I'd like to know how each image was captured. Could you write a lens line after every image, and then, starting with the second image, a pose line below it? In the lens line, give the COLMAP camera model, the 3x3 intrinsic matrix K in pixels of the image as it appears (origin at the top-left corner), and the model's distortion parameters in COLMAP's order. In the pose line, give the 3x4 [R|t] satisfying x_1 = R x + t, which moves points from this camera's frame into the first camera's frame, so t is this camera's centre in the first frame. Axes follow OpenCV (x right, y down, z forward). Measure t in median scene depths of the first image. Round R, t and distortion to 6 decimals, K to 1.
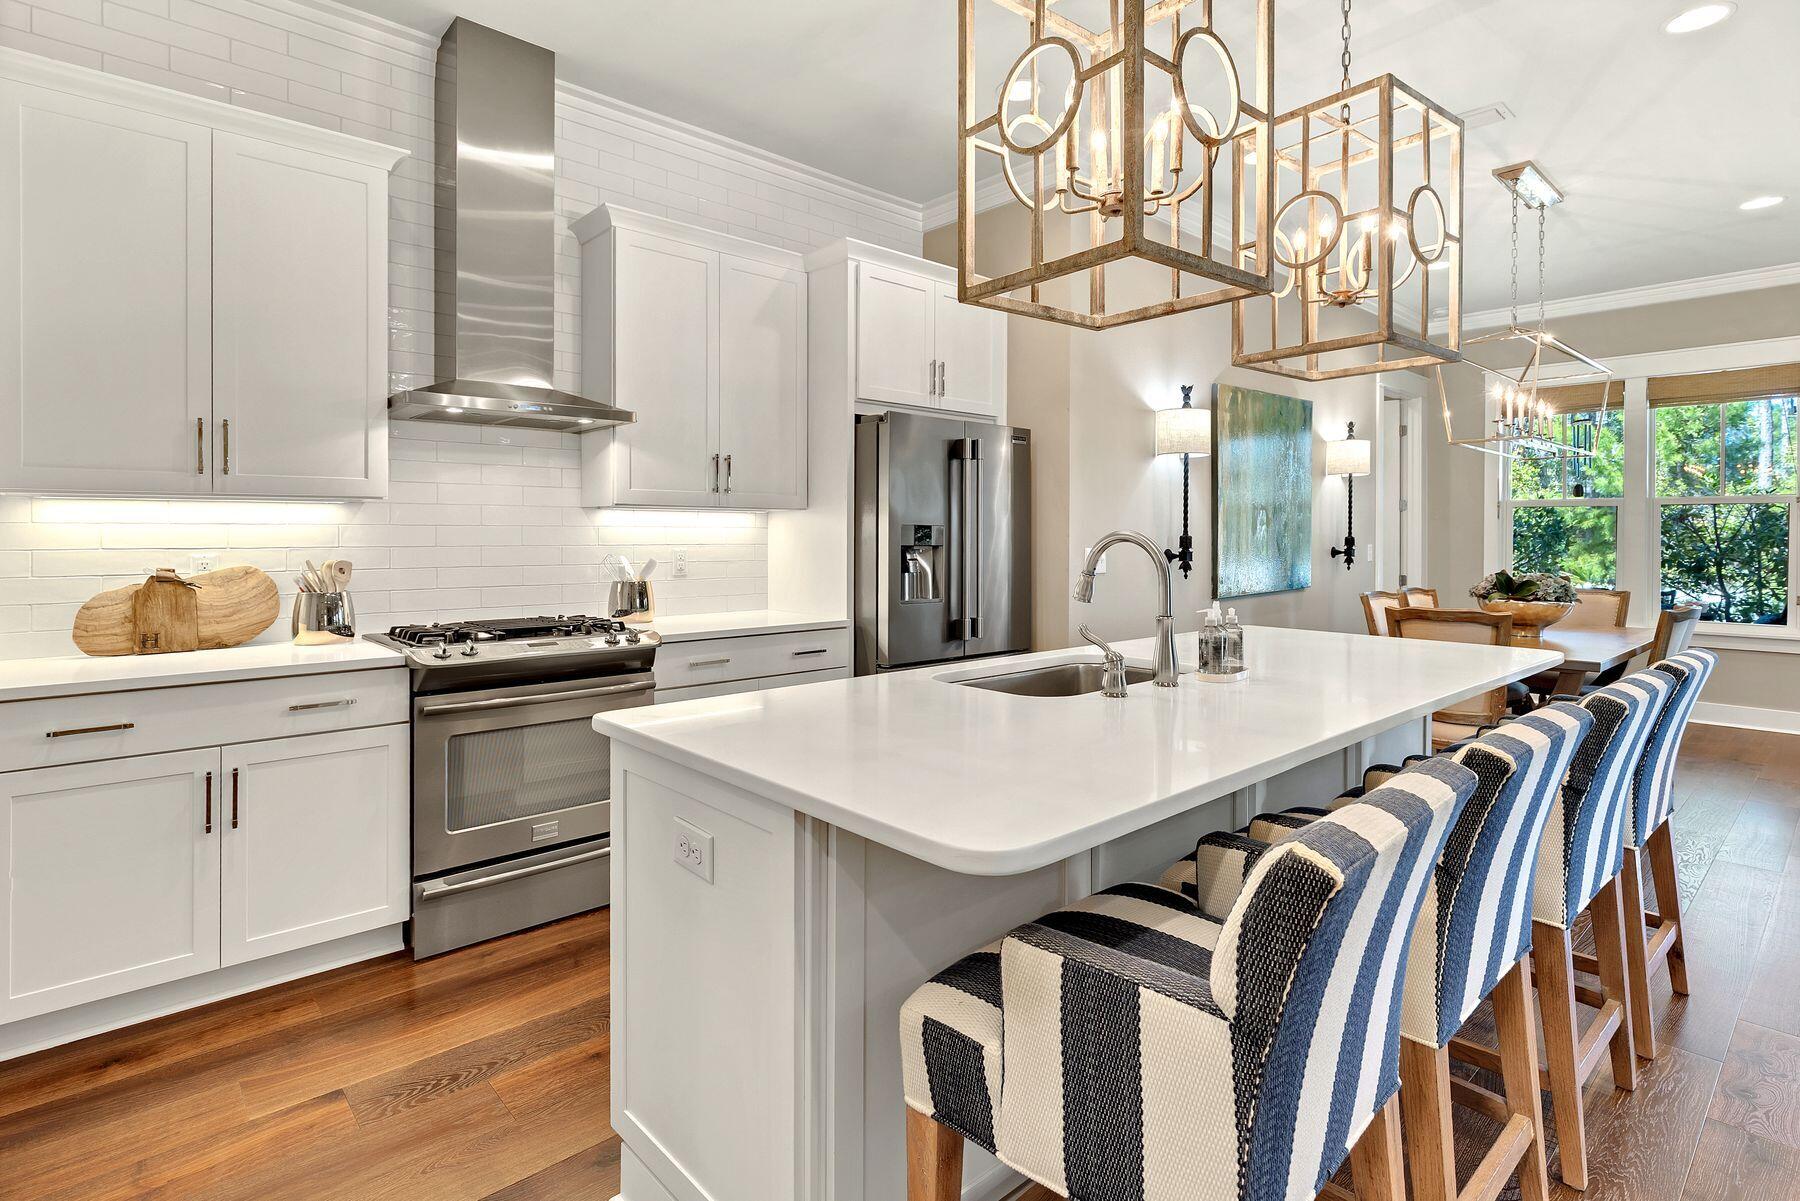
lens RADIAL K [[880.0, 0, 889.5], [0, 880.0, 536.9], [0, 0, 1]] dist [0.001074, -0.000233]
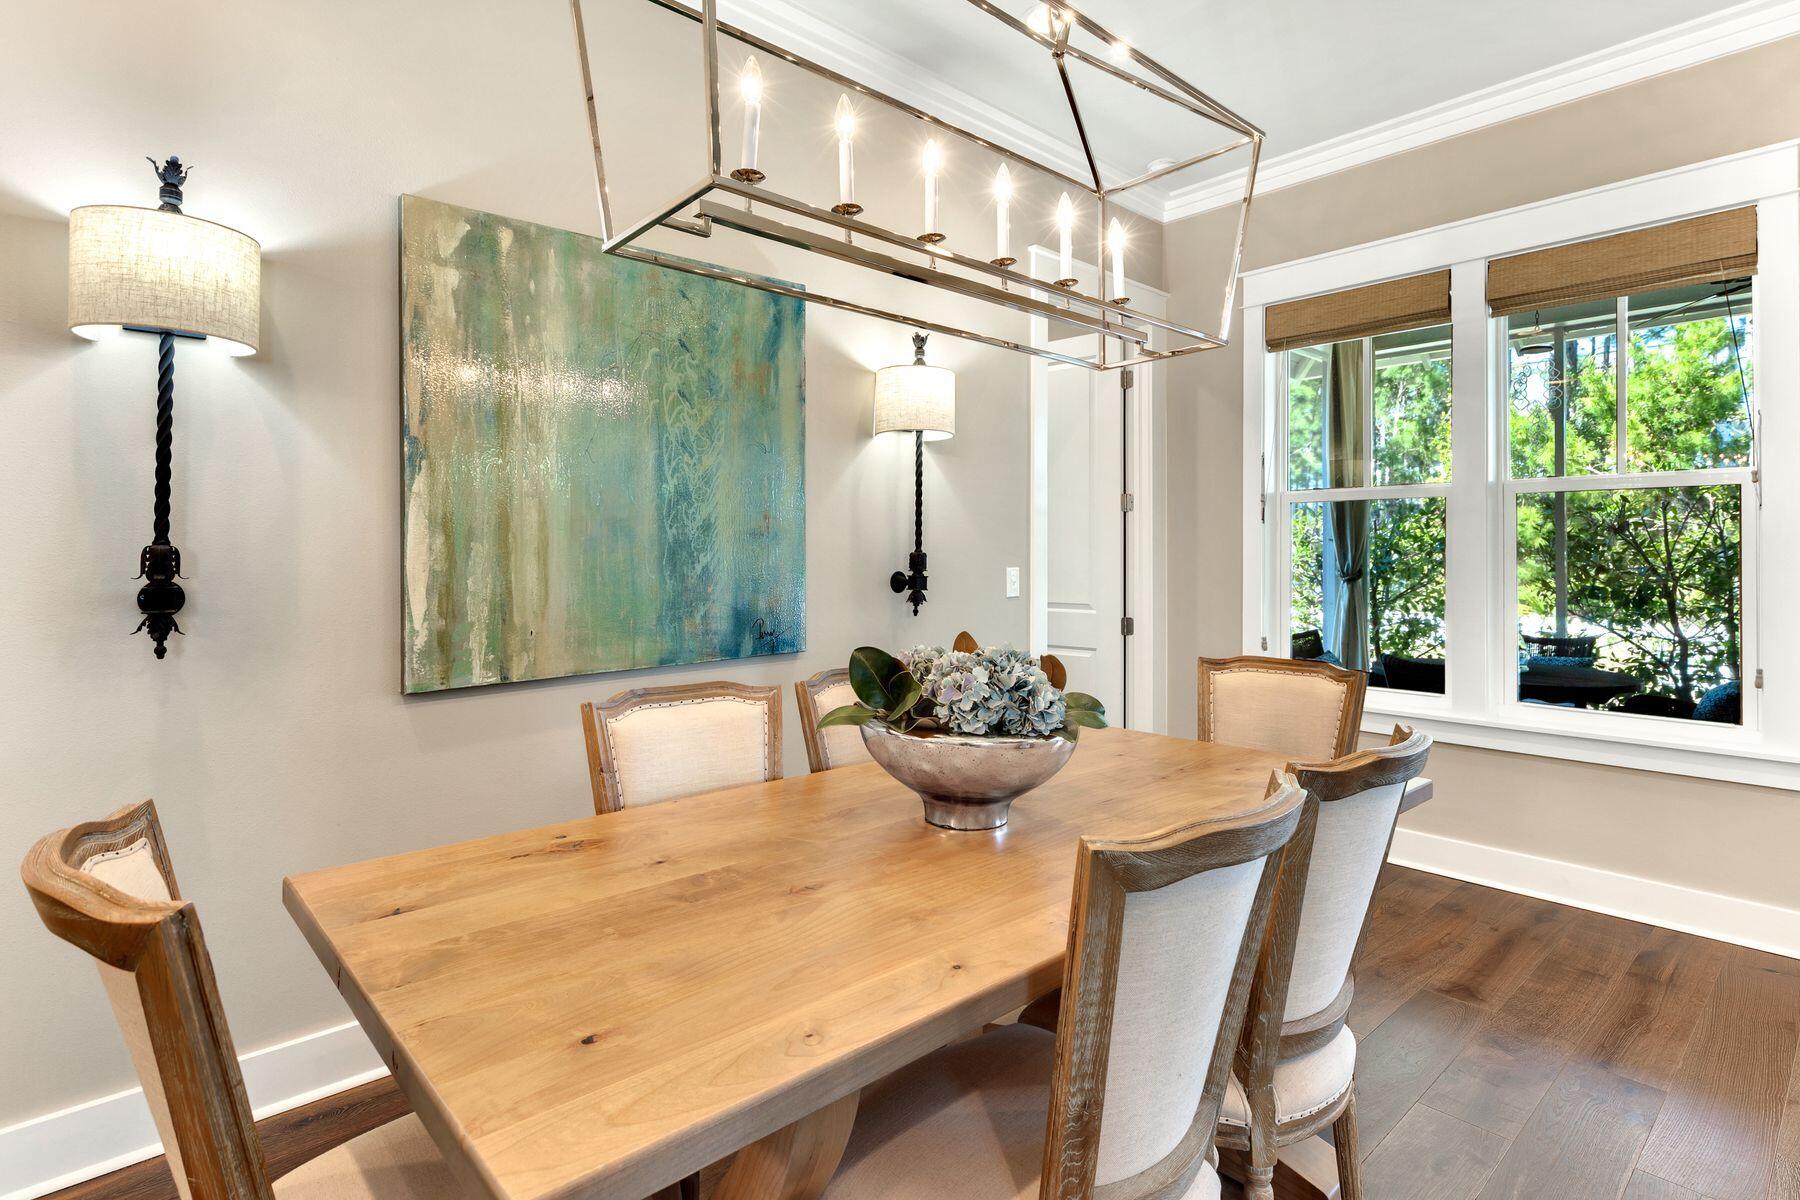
lens RADIAL K [[924.8, 0, 905.5], [0, 924.8, 557.4], [0, 0, 1]] dist [-0.004998, -0.000511]
pose [[0.999797, 0.000942, 0.020137, 0.329433], [-0.000965, 0.999999, 0.001139, 0.001416], [-0.020135, -0.001158, 0.999797, 0.293950]]
